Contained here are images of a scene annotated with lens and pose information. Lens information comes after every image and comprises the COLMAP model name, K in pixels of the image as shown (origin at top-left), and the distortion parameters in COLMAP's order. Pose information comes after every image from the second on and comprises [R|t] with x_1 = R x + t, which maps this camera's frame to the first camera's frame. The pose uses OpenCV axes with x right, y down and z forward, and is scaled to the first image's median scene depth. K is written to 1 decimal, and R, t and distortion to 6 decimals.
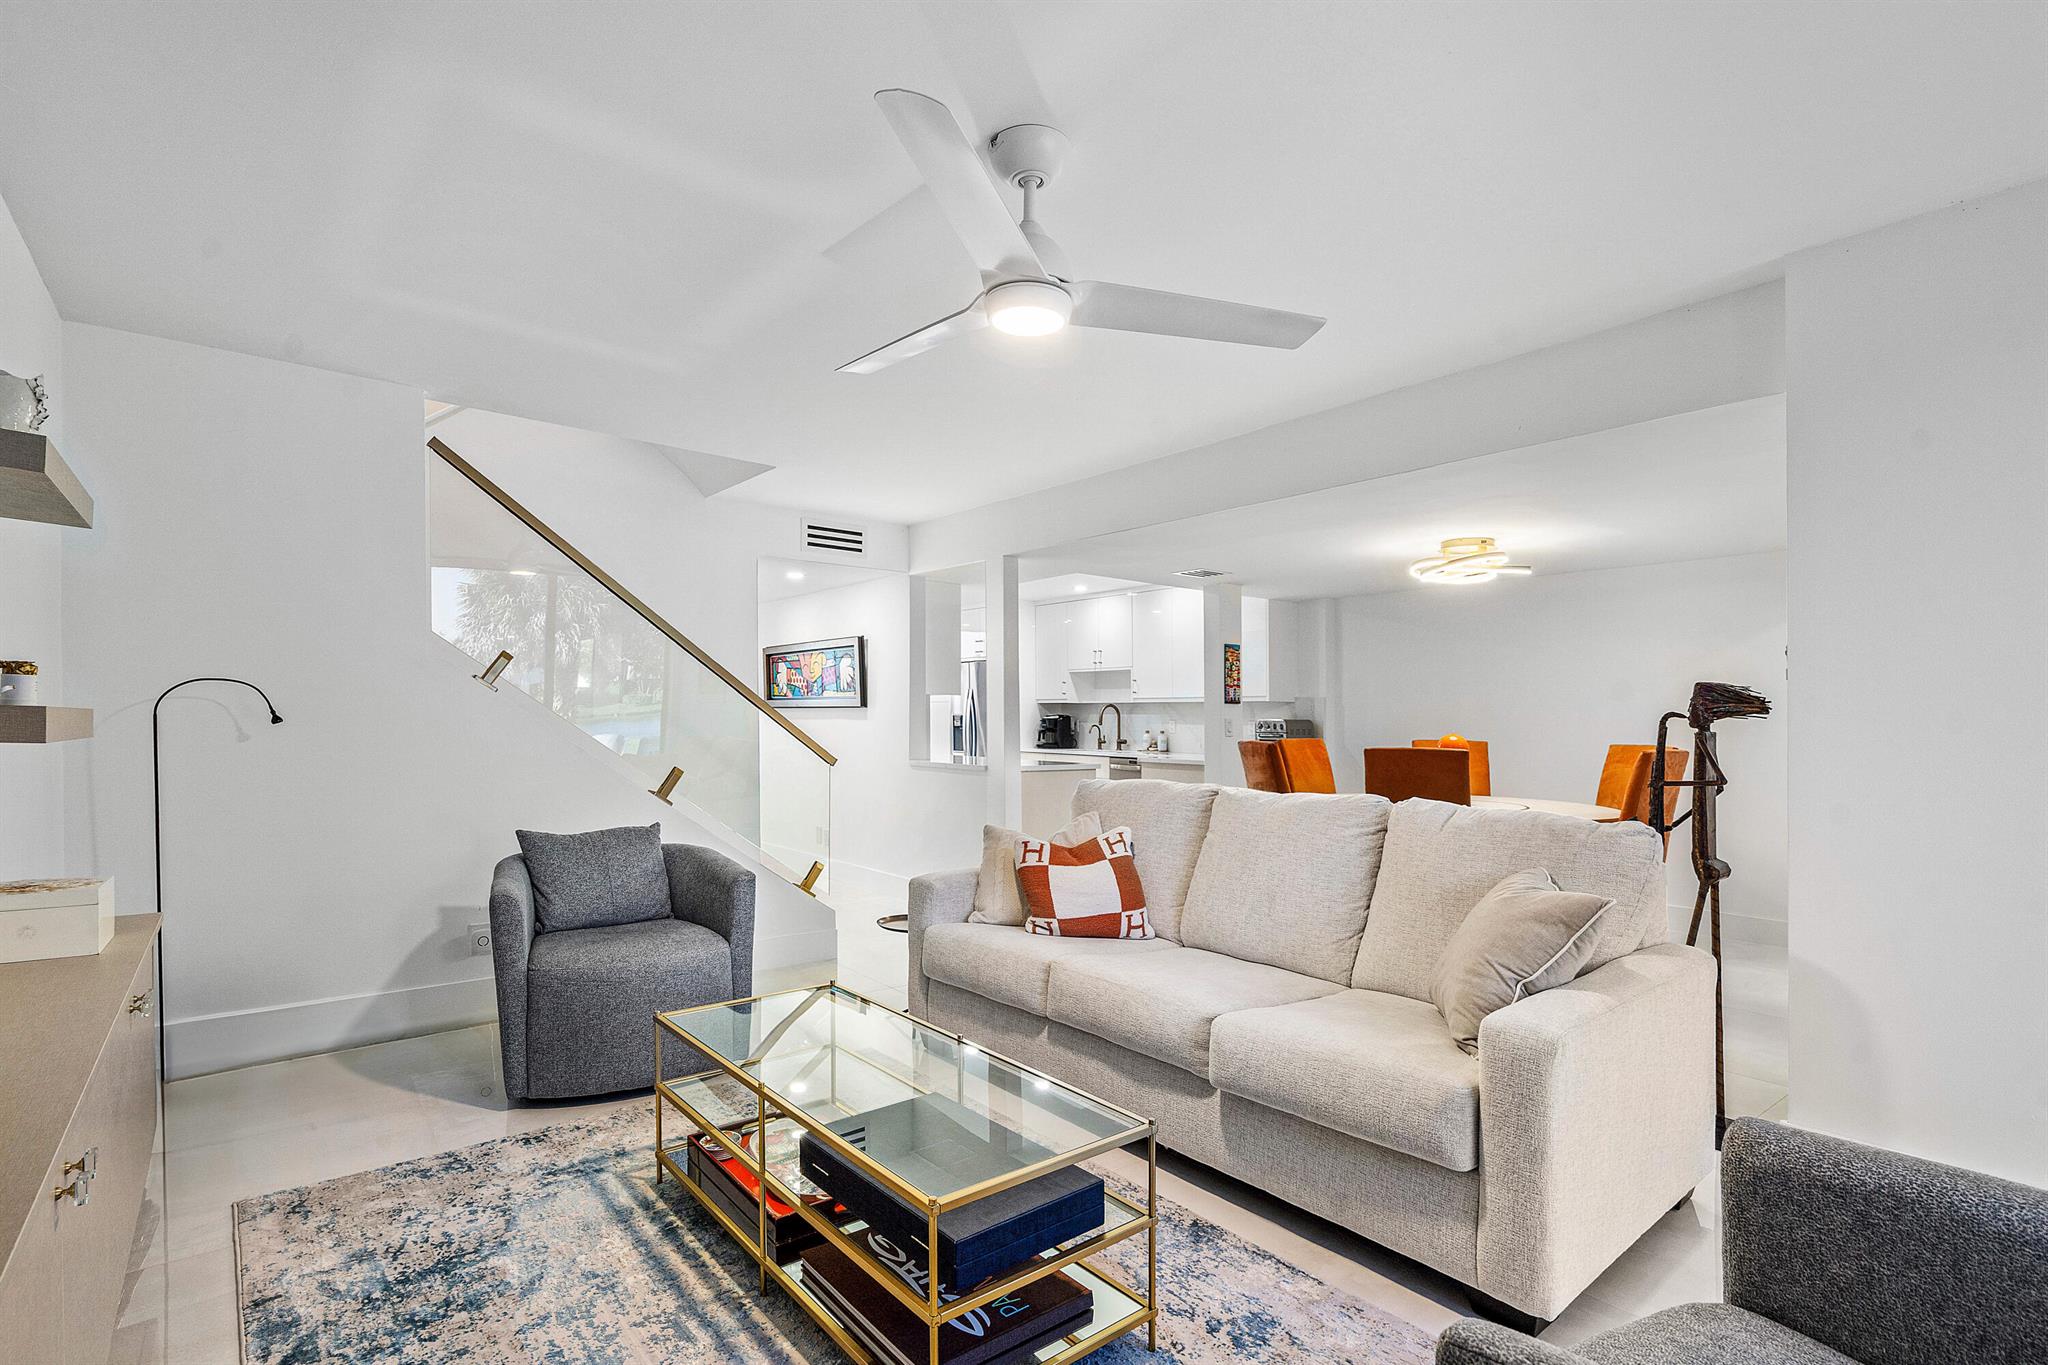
lens RADIAL K [[969.4, 0, 1020.5], [0, 969.4, 725.0], [0, 0, 1]] dist [-0.001005, -0.000078]
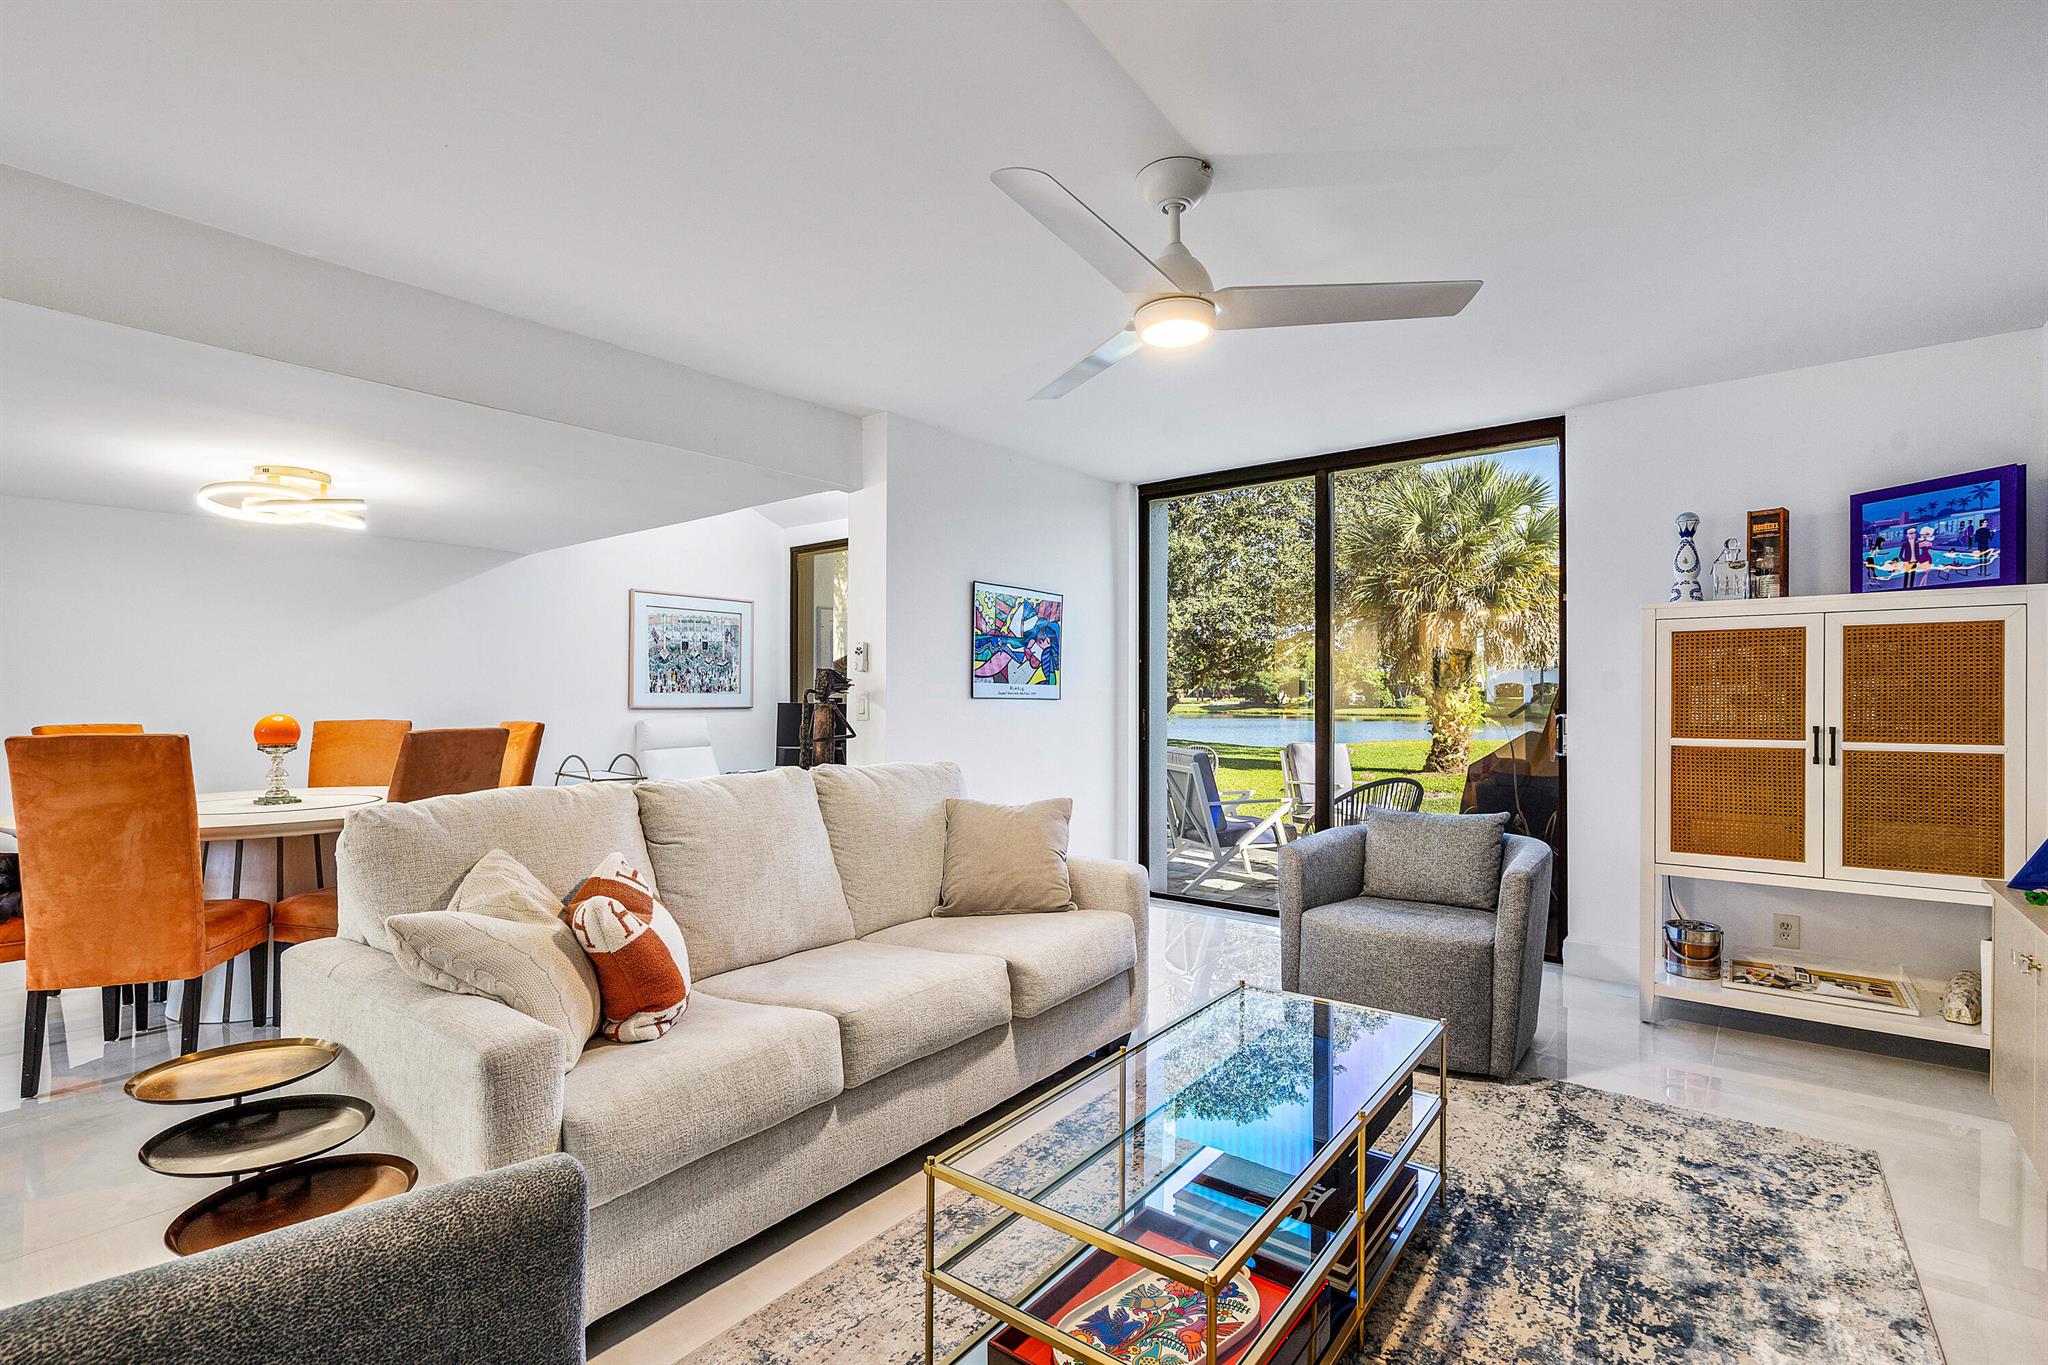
lens RADIAL K [[933.7, 0, 1002.4], [0, 933.7, 688.9], [0, 0, 1]] dist [-0.000394, 0.000041]
pose [[-0.220402, 0.008994, 0.975368, -0.688221], [0.002261, 0.999960, -0.008709, -0.002760], [-0.975407, 0.000286, -0.220413, 1.011036]]
